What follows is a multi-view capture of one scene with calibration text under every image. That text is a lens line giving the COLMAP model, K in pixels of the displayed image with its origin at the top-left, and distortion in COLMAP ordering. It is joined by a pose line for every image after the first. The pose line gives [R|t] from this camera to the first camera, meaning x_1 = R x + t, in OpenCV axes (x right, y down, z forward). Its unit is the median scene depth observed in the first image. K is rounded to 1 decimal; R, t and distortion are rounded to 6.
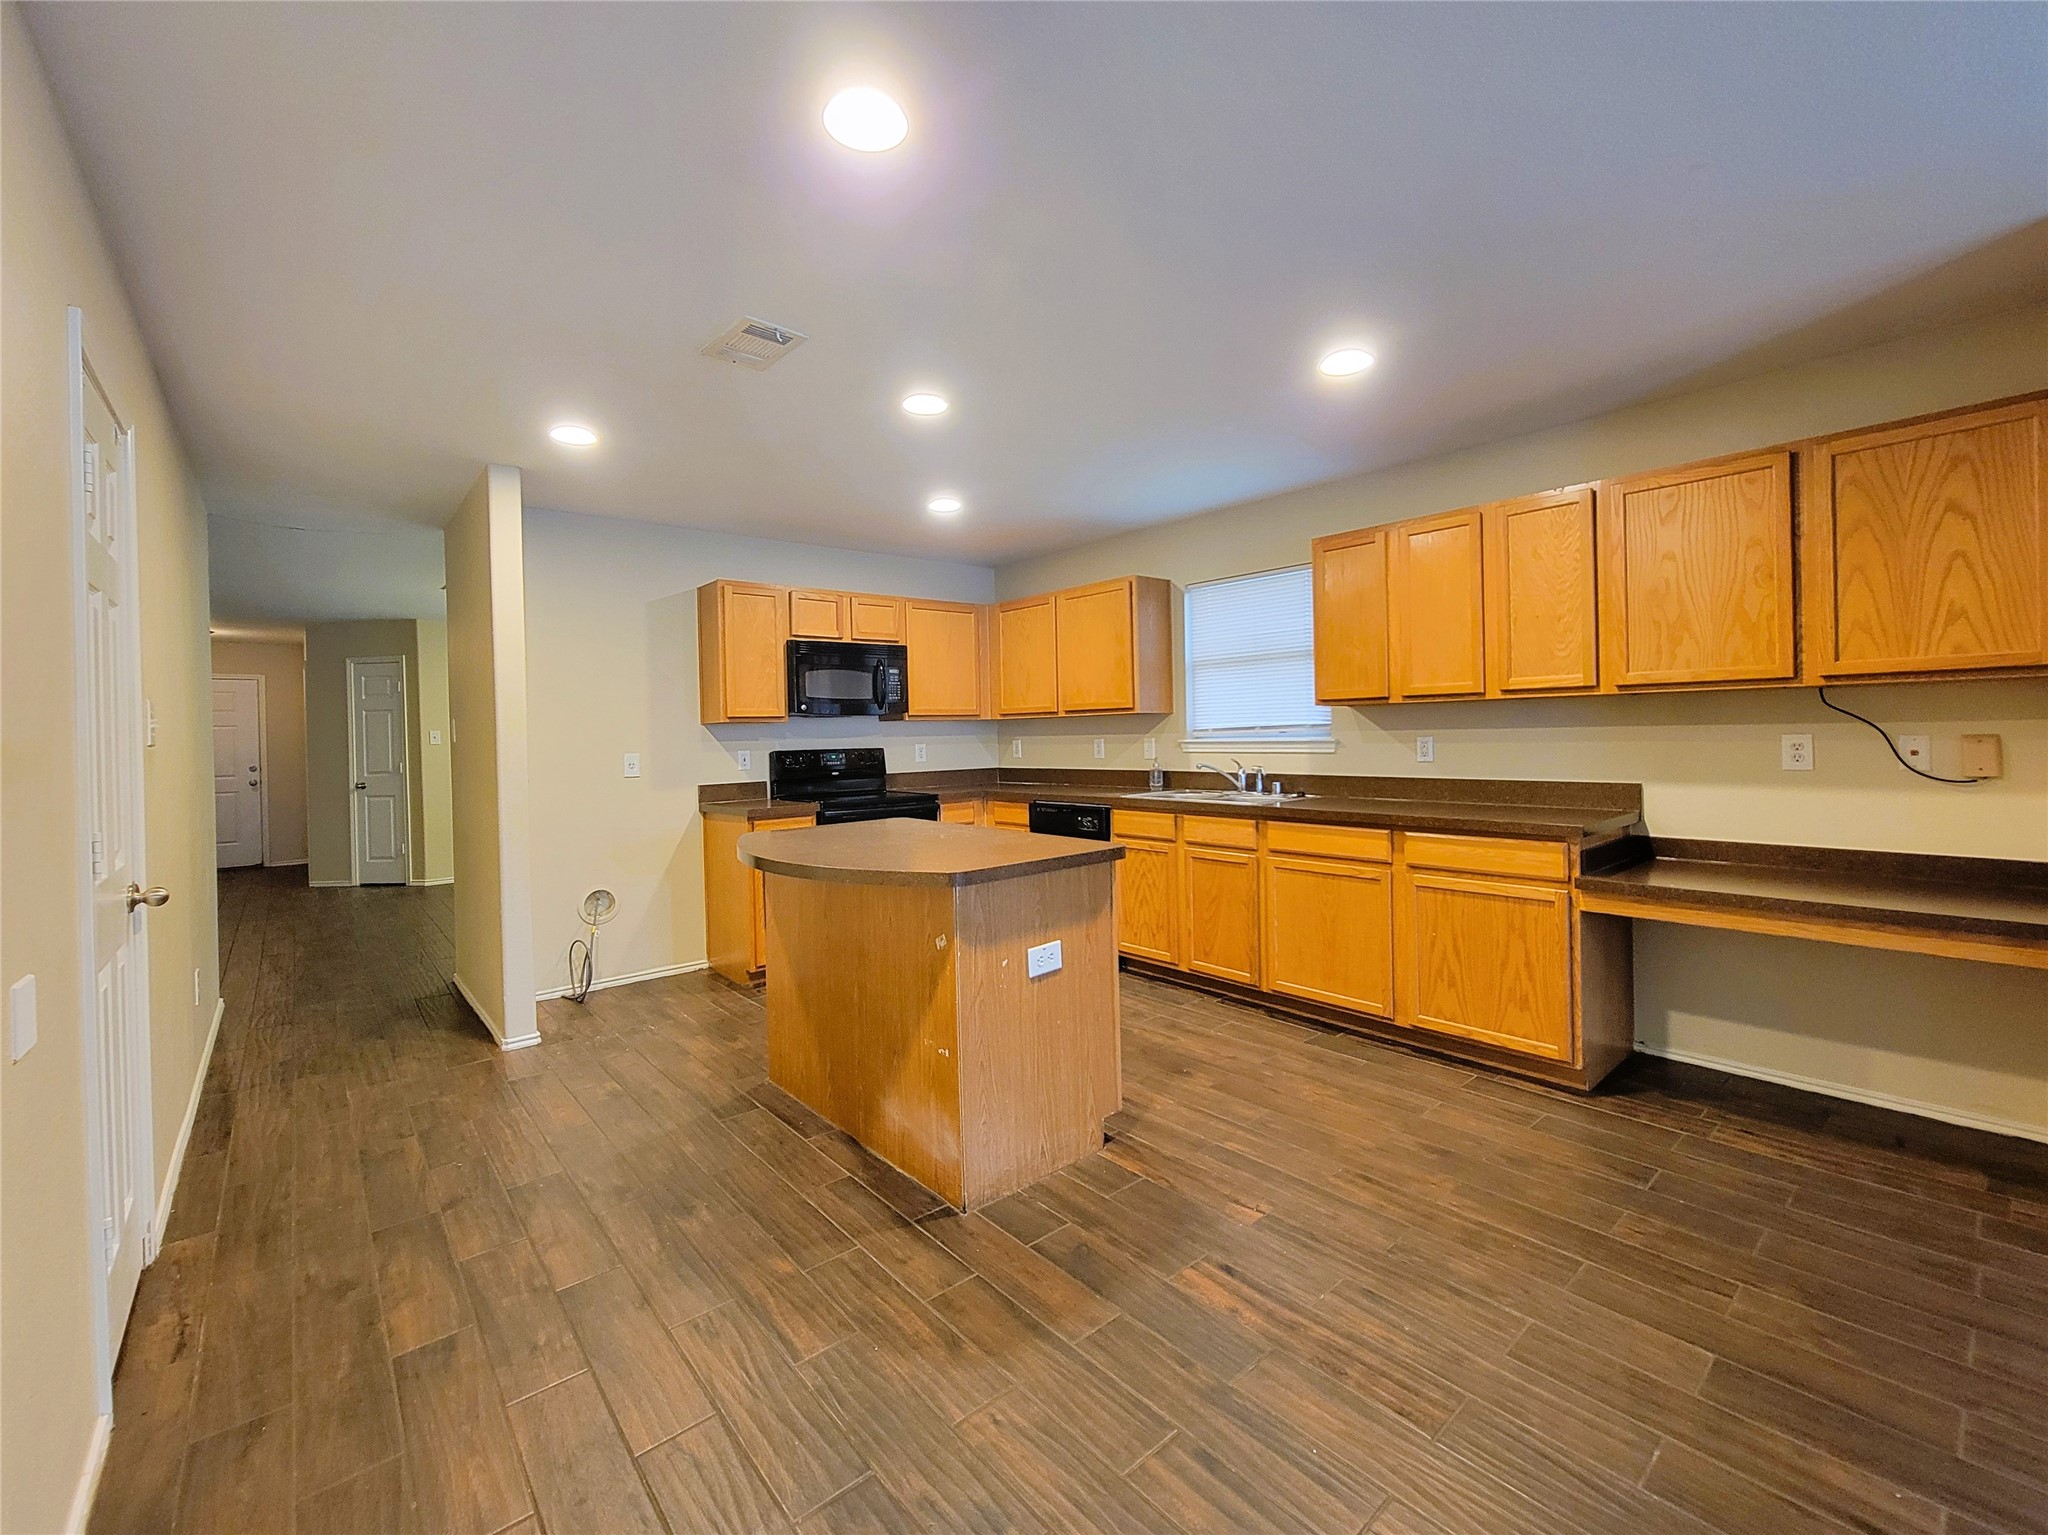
lens RADIAL K [[864.7, 0, 1016.1], [0, 864.7, 738.8], [0, 0, 1]] dist [-0.002627, 0.000106]
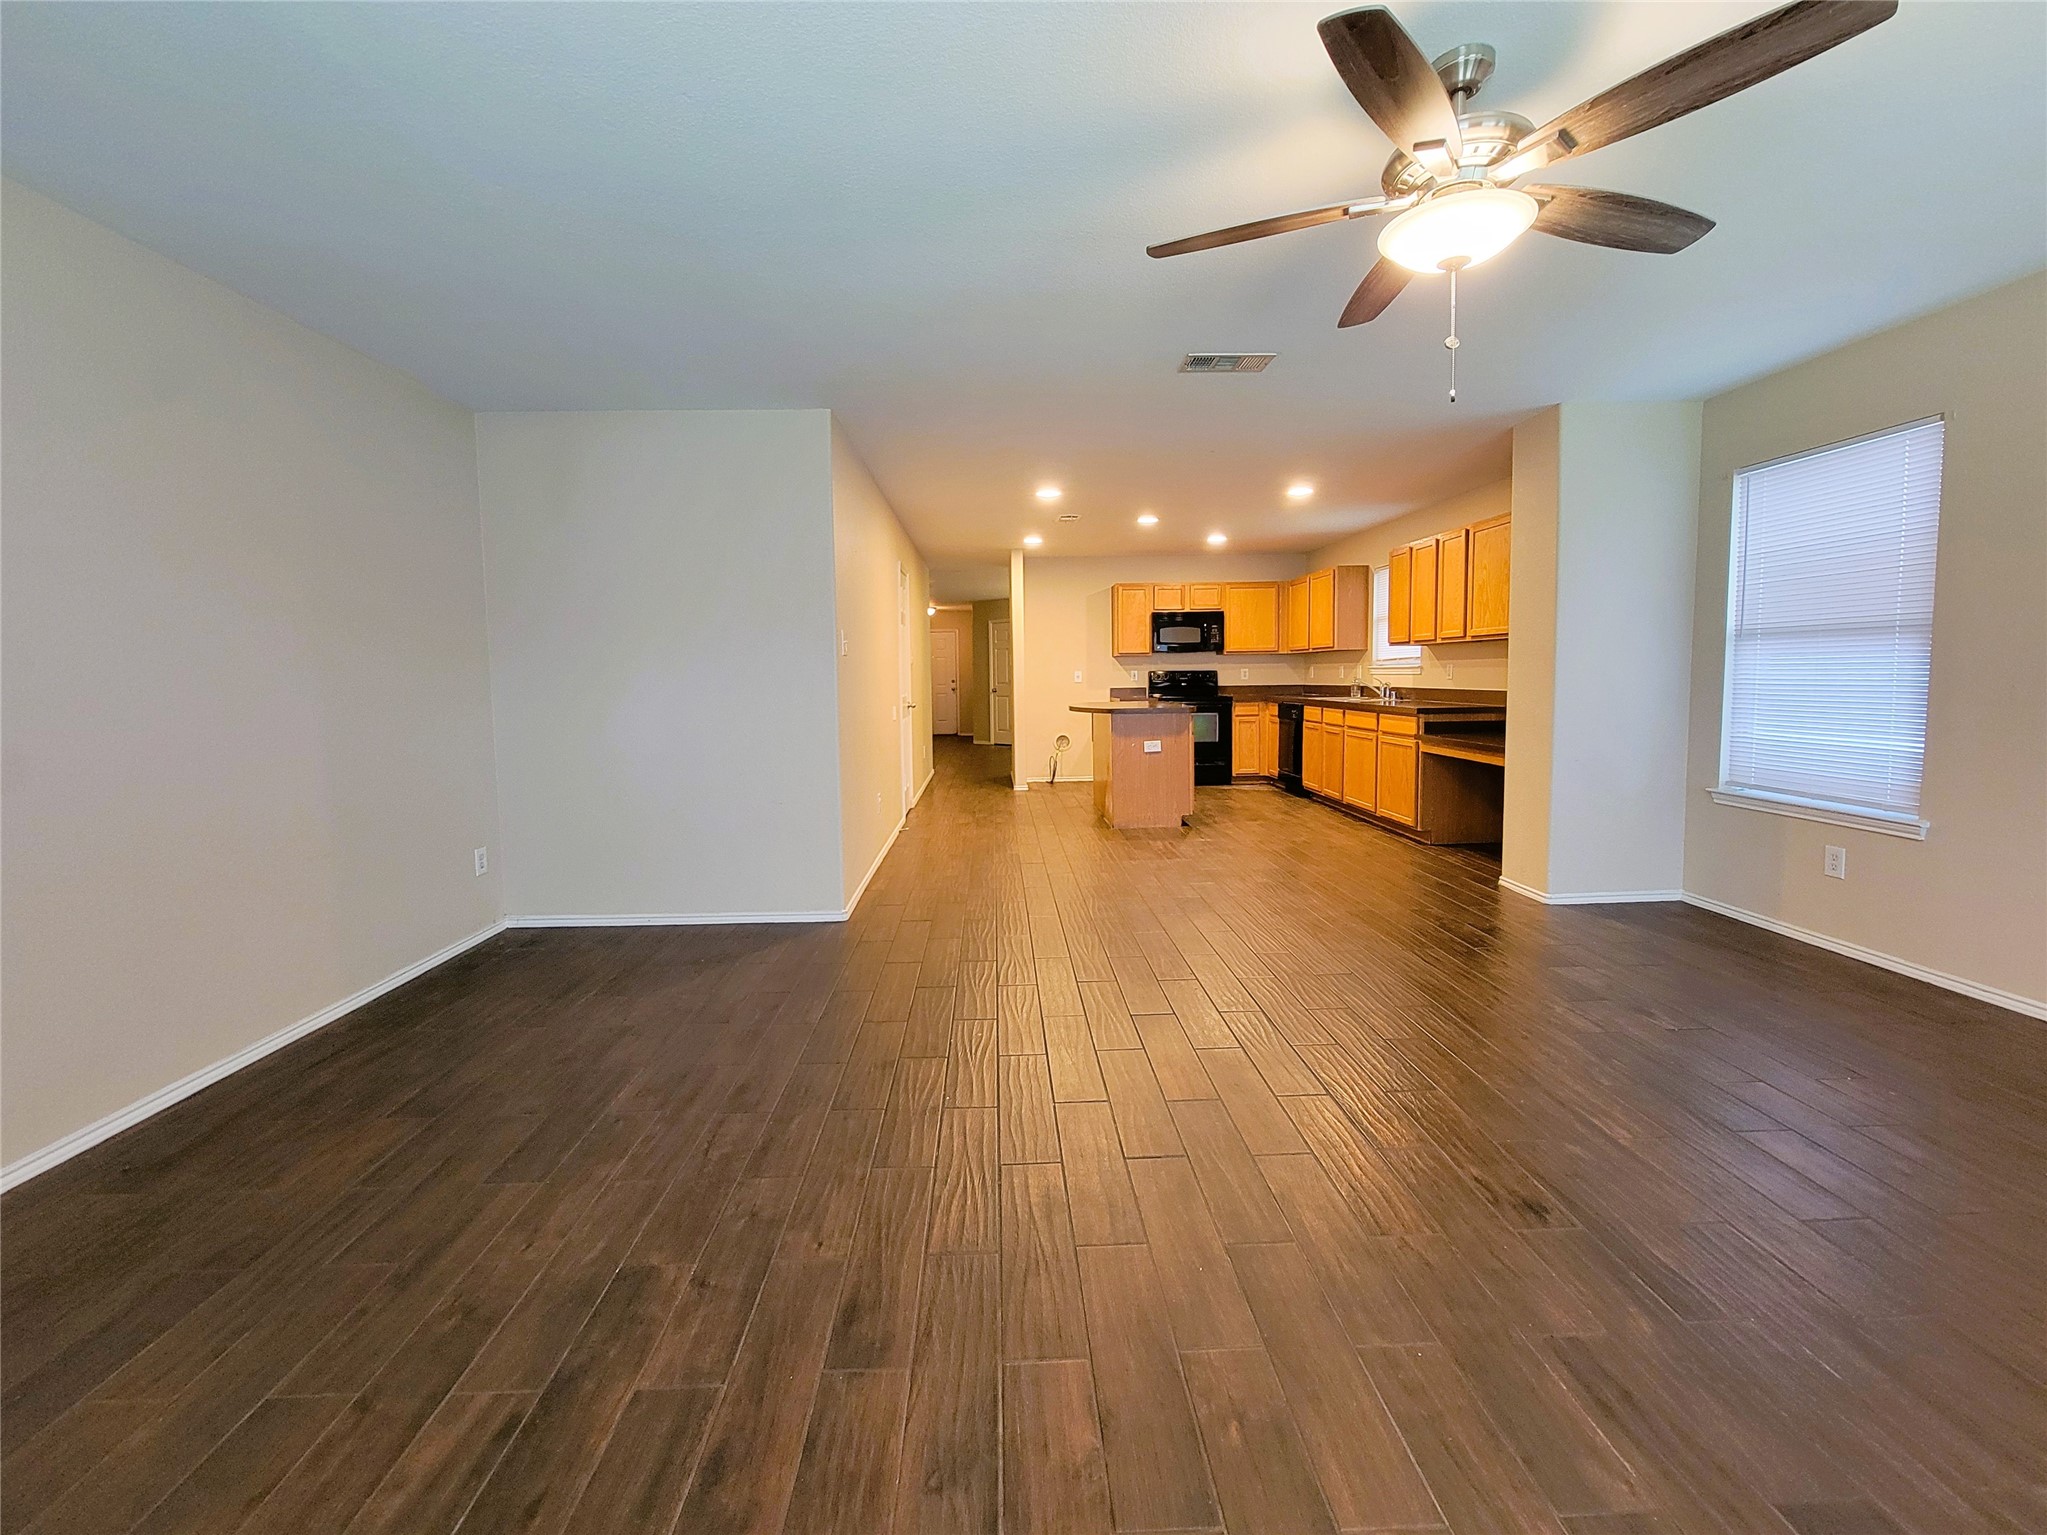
lens RADIAL K [[867.8, 0, 1012.0], [0, 867.8, 735.2], [0, 0, 1]] dist [-0.000796, -0.000144]
pose [[0.780131, 0.055140, -0.623182, 0.917366], [-0.008387, 0.996941, 0.077711, 0.011801], [0.625560, -0.055398, 0.778207, -0.904375]]
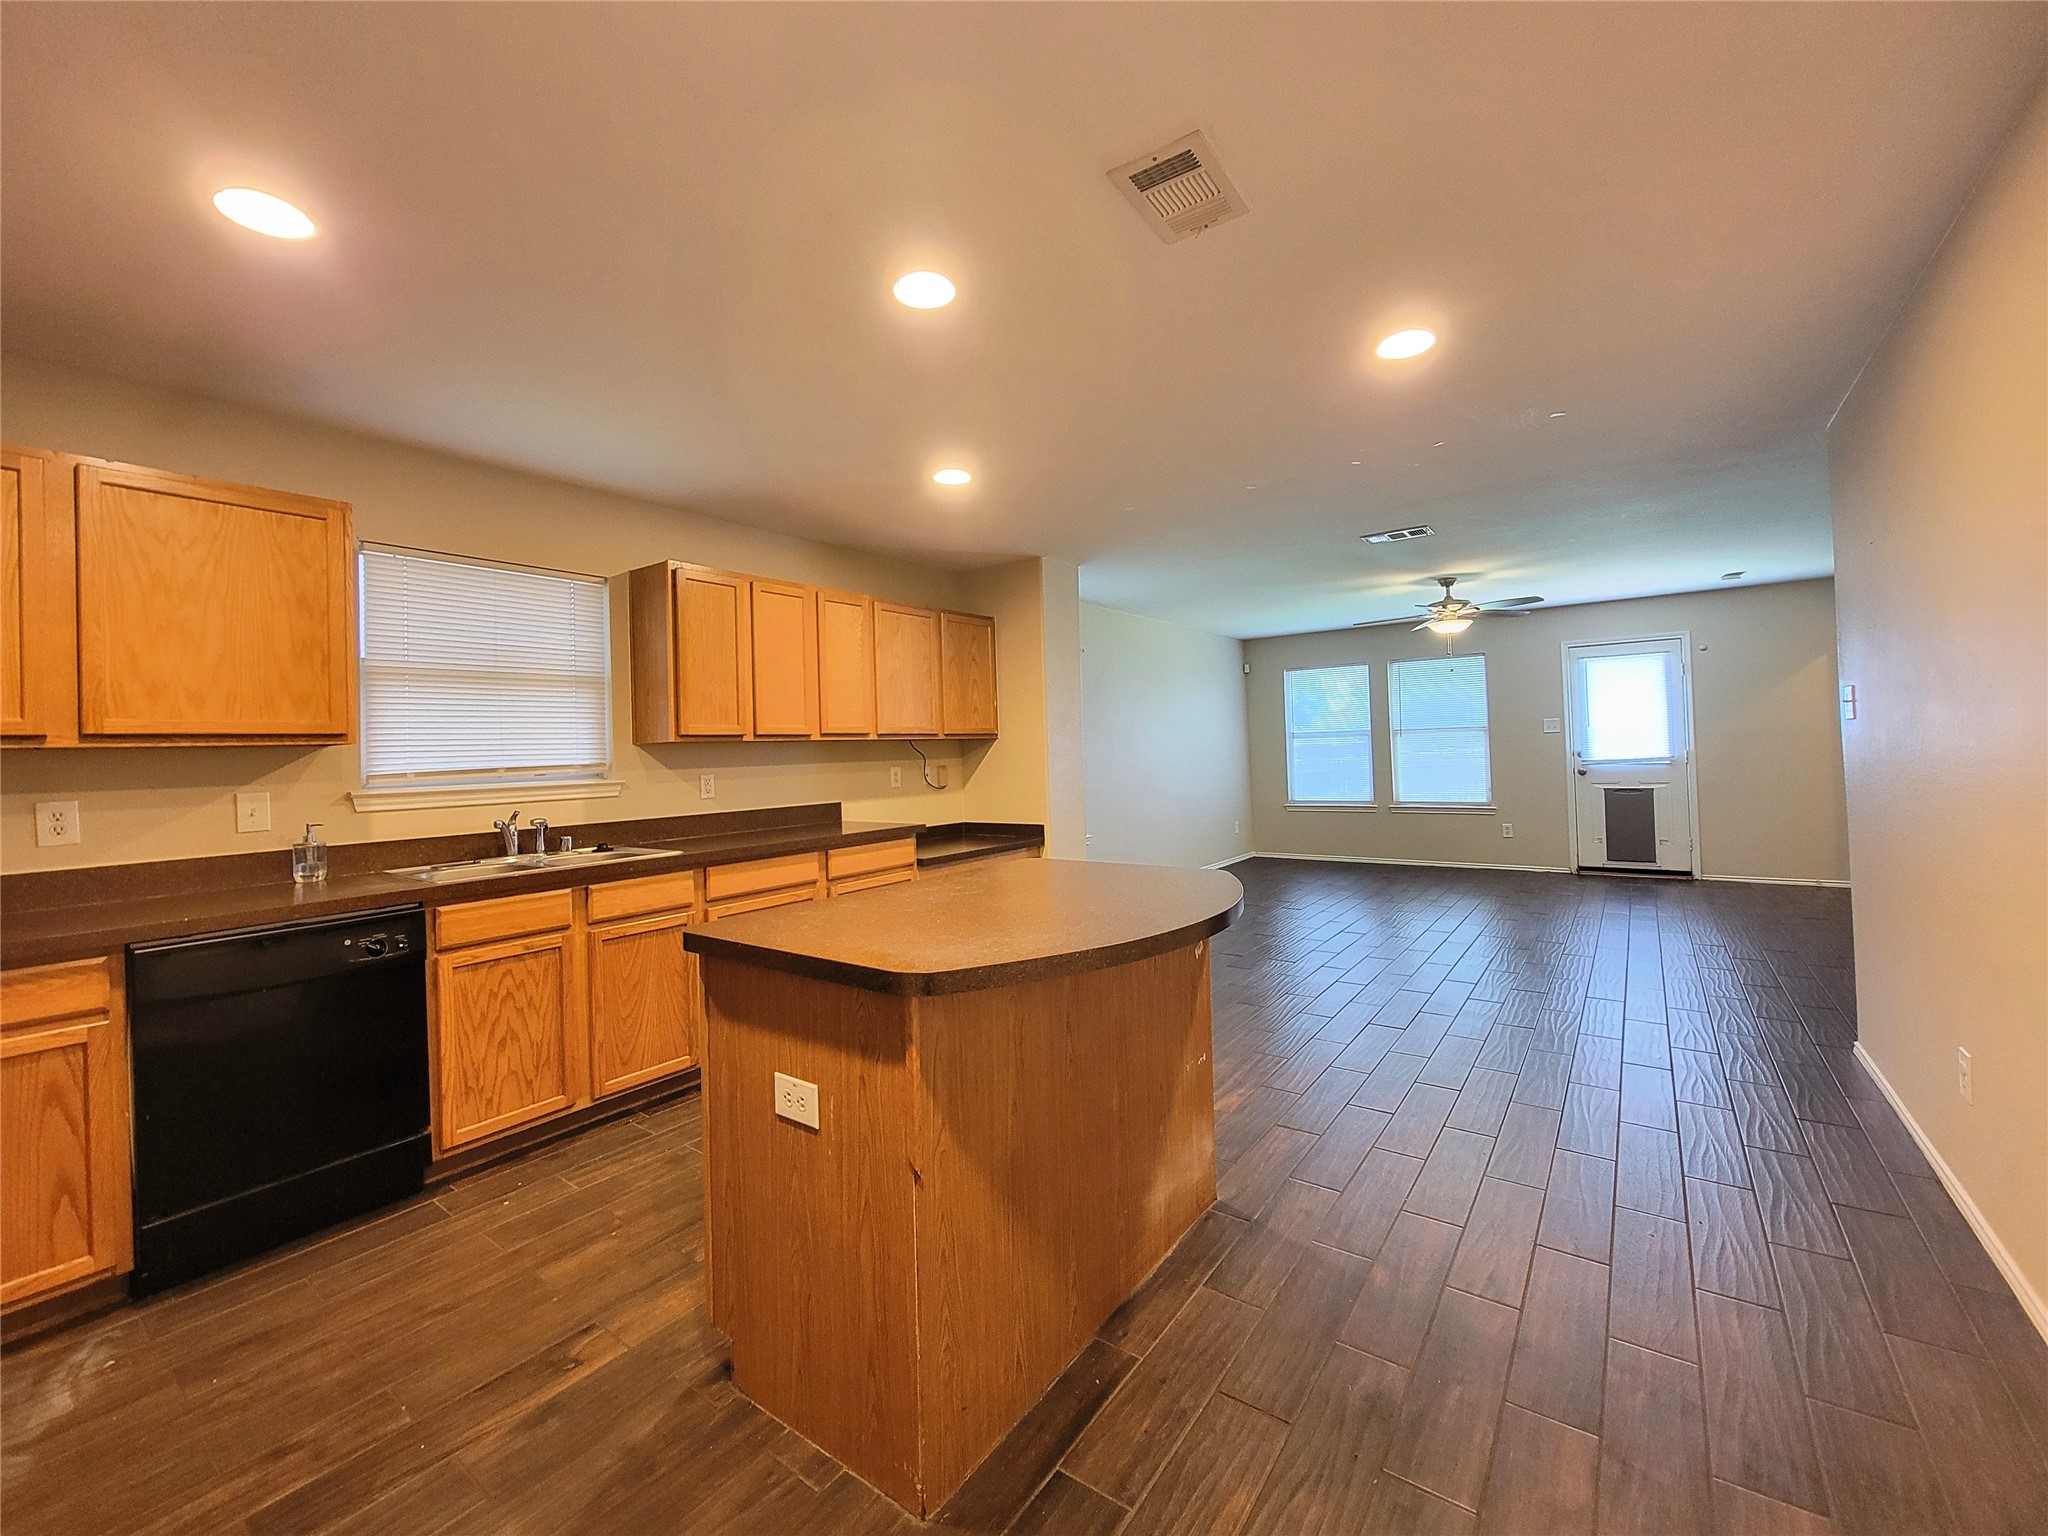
lens RADIAL K [[838.1, 0, 1014.6], [0, 838.1, 739.6], [0, 0, 1]] dist [-0.003942, 0.000036]
pose [[-0.225654, 0.044404, 0.973195, -0.646619], [0.045287, 0.998359, -0.035051, 0.008154], [-0.973154, 0.036163, -0.227295, 0.914716]]
